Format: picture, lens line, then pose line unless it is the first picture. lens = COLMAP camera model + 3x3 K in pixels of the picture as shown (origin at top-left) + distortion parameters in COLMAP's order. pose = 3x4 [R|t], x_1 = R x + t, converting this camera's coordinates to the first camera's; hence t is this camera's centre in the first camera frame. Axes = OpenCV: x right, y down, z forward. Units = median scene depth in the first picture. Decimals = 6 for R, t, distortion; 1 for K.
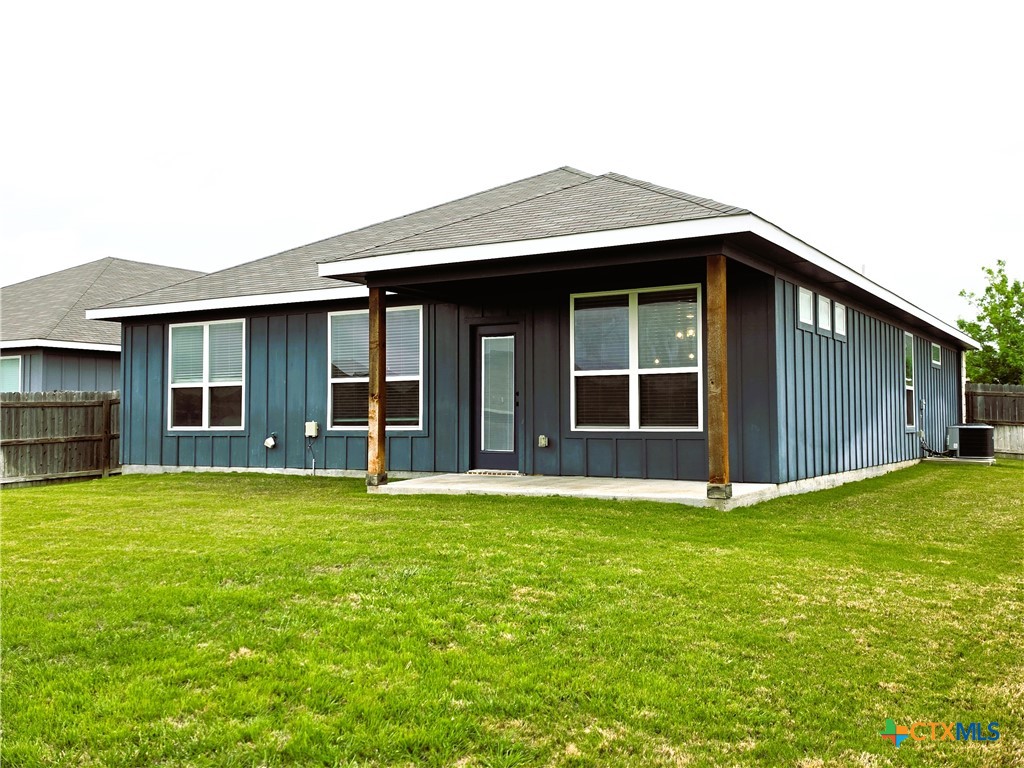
lens RADIAL K [[927.7, 0, 513.1], [0, 927.7, 383.0], [0, 0, 1]] dist [0.008612, 0.000000]
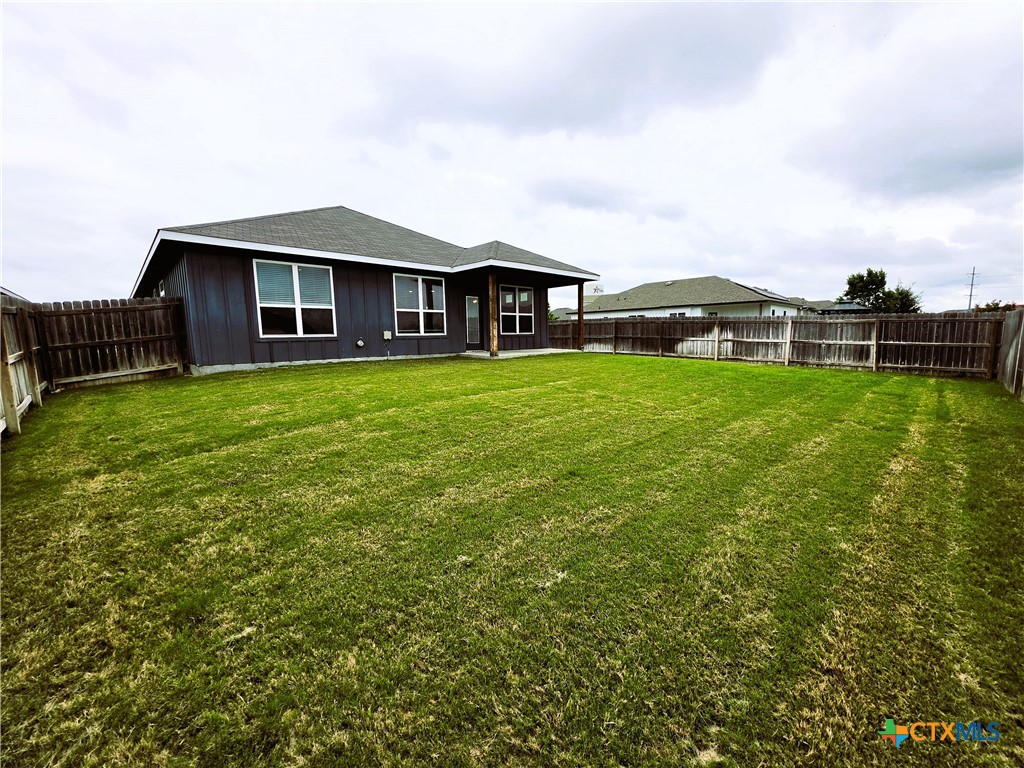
lens RADIAL K [[407.7, 0, 515.1], [0, 407.7, 385.2], [0, 0, 1]] dist [0.001555, 0.000018]
pose [[0.297254, -0.125316, 0.946539, -0.876457], [-0.035375, 0.989223, 0.142076, 0.021713], [-0.954143, -0.075716, 0.289618, 0.470456]]
